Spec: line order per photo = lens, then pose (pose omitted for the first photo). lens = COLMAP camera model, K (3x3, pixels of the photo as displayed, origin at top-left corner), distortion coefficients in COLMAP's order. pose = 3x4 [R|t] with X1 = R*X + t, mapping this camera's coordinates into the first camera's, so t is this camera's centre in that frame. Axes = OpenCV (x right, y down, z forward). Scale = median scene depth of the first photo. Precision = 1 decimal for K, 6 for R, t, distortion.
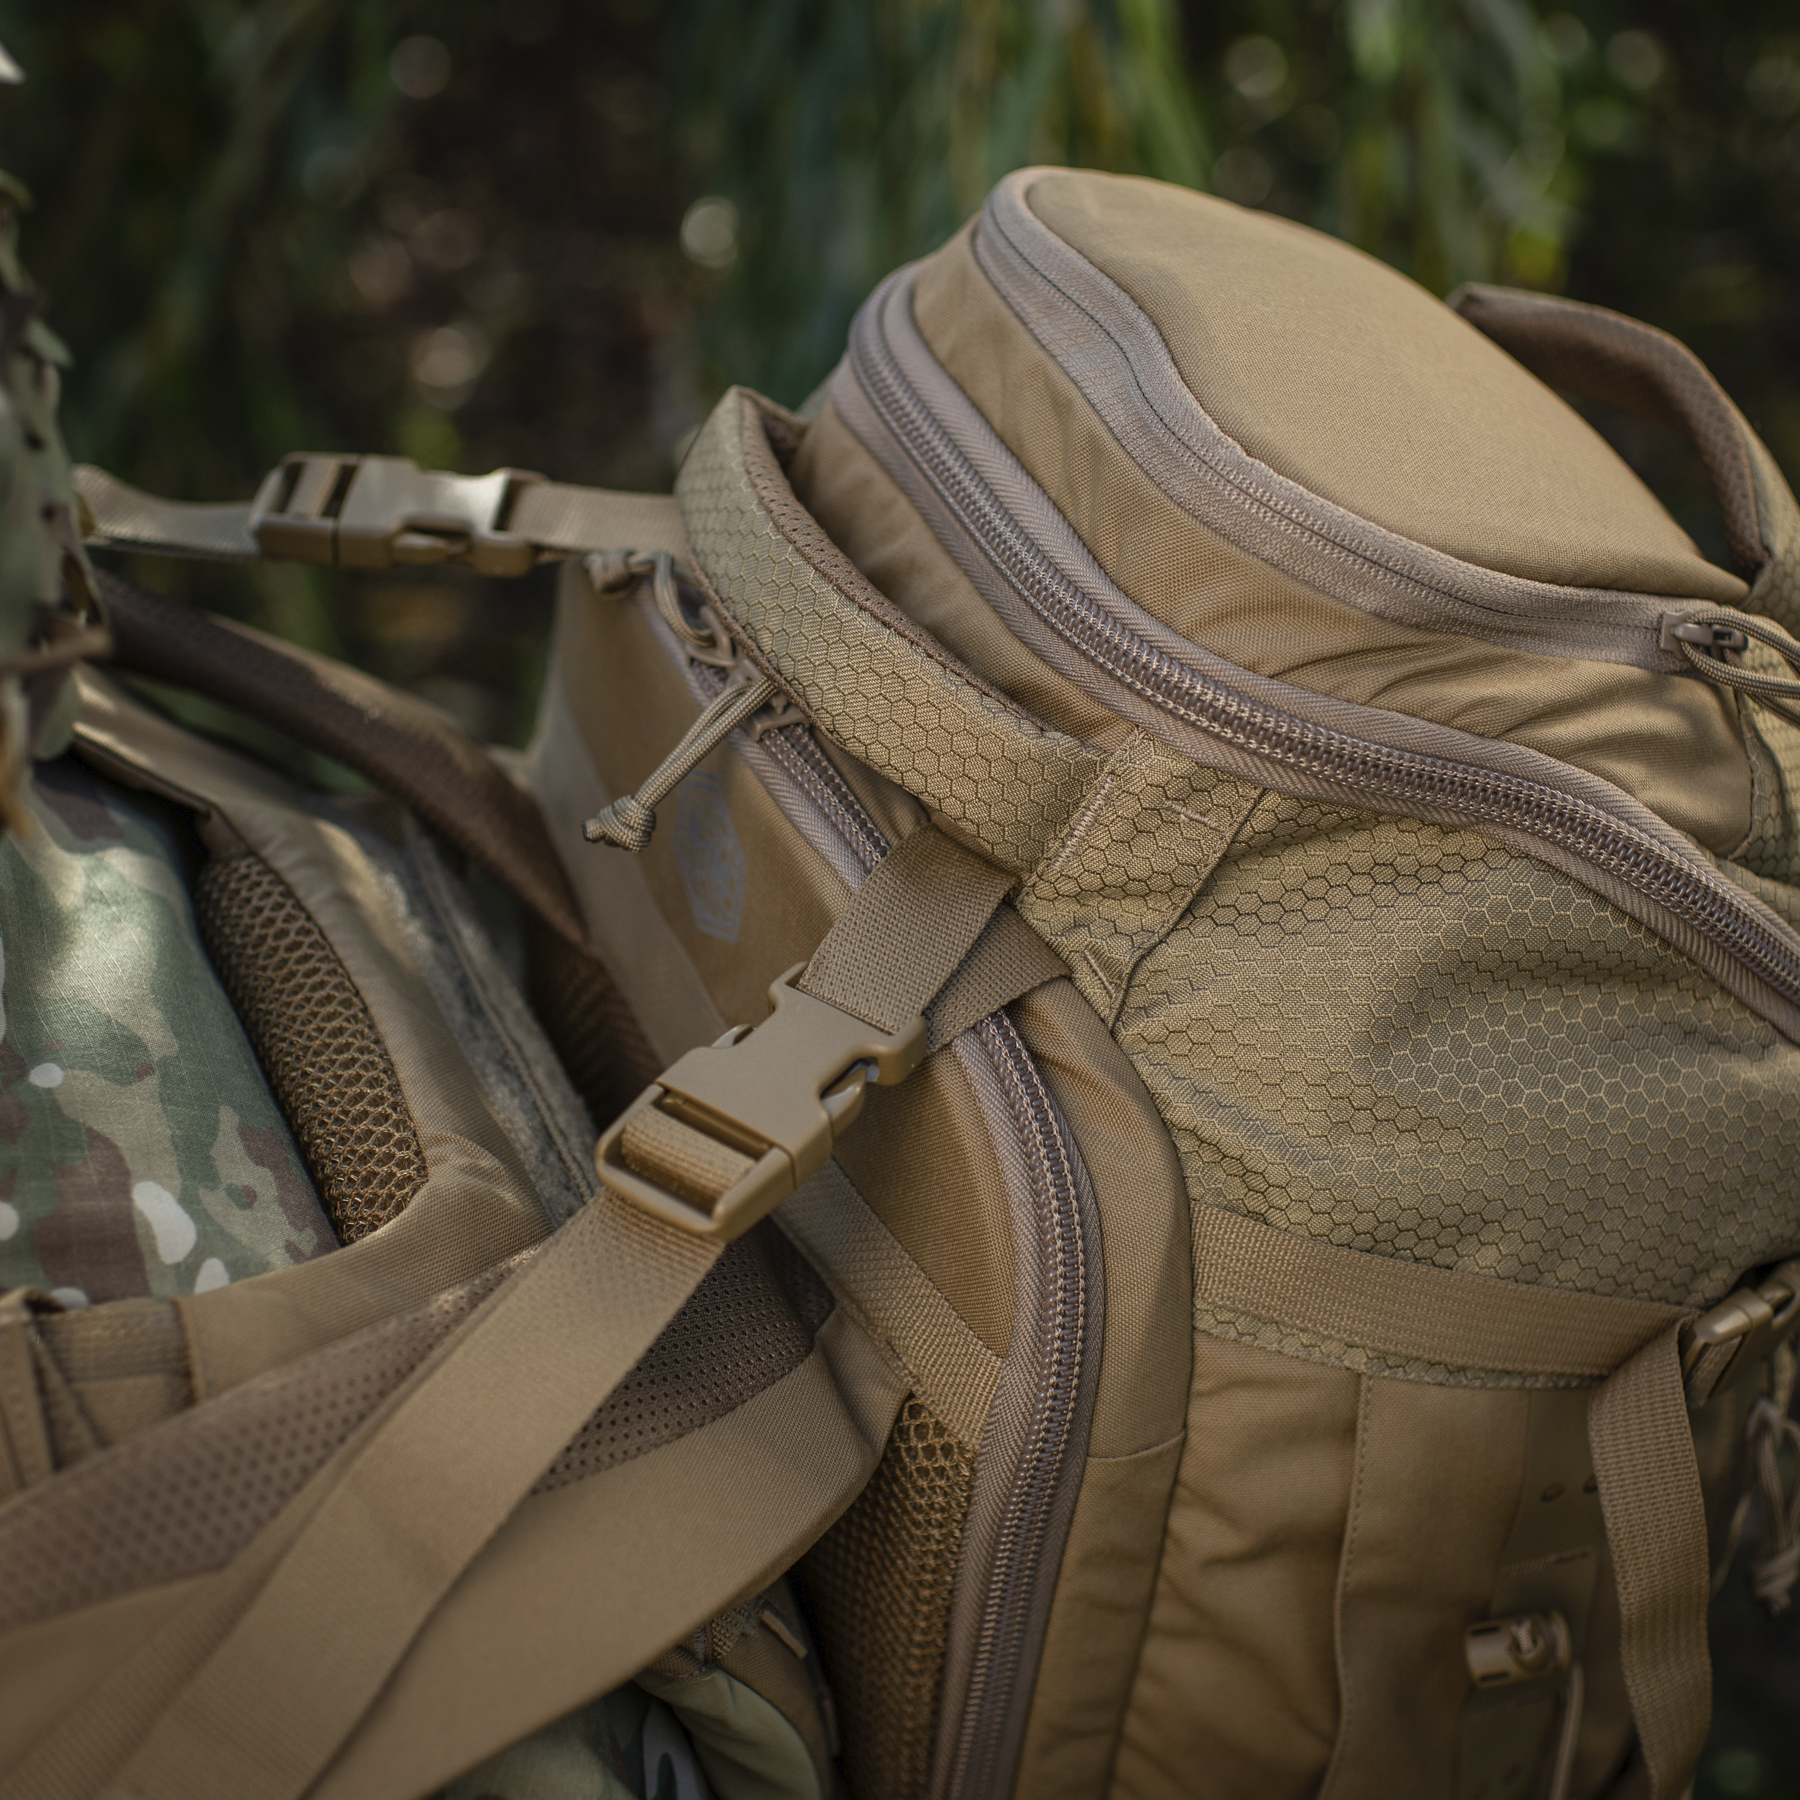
lens RADIAL K [[3058.8, 0, 900.0], [0, 3058.8, 900.0], [0, 0, 1]] dist [-0.003744, -0.620270]
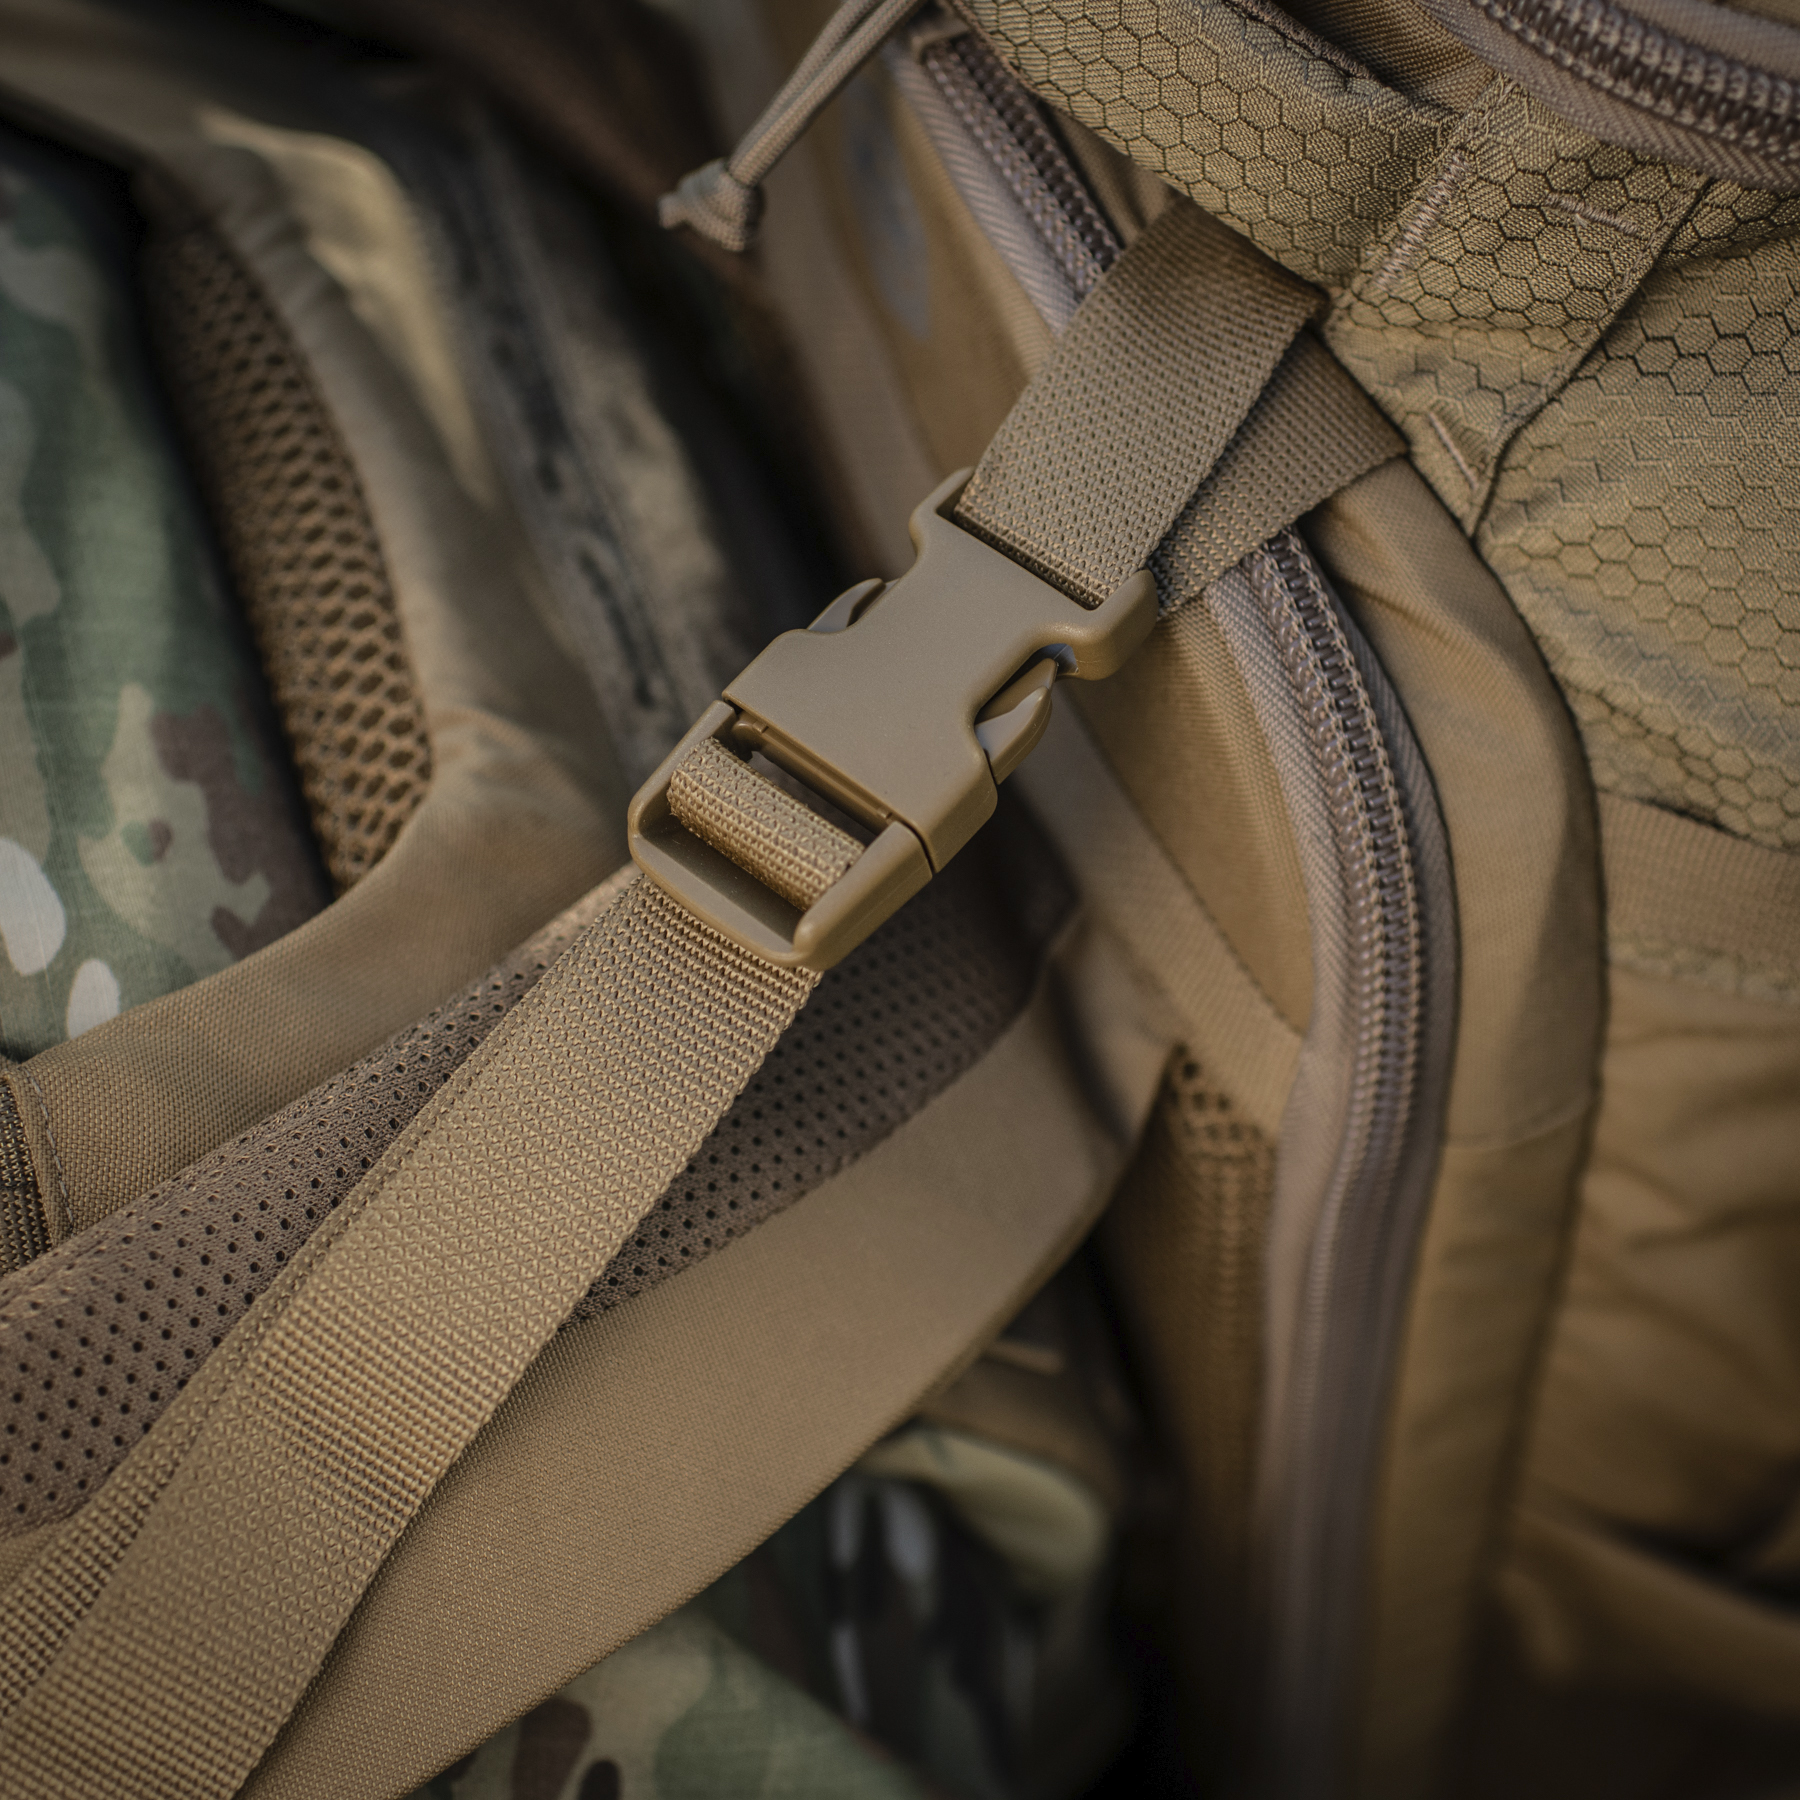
lens RADIAL K [[3500.6, 0, 1012.5], [0, 3500.6, 893.1], [0, 0, 1]] dist [-0.027242, -0.315409]
pose [[0.988912, 0.007302, -0.148323, 0.083849], [0.041758, 0.944816, 0.324929, -0.128587], [0.142511, -0.327520, 0.934035, 0.288750]]
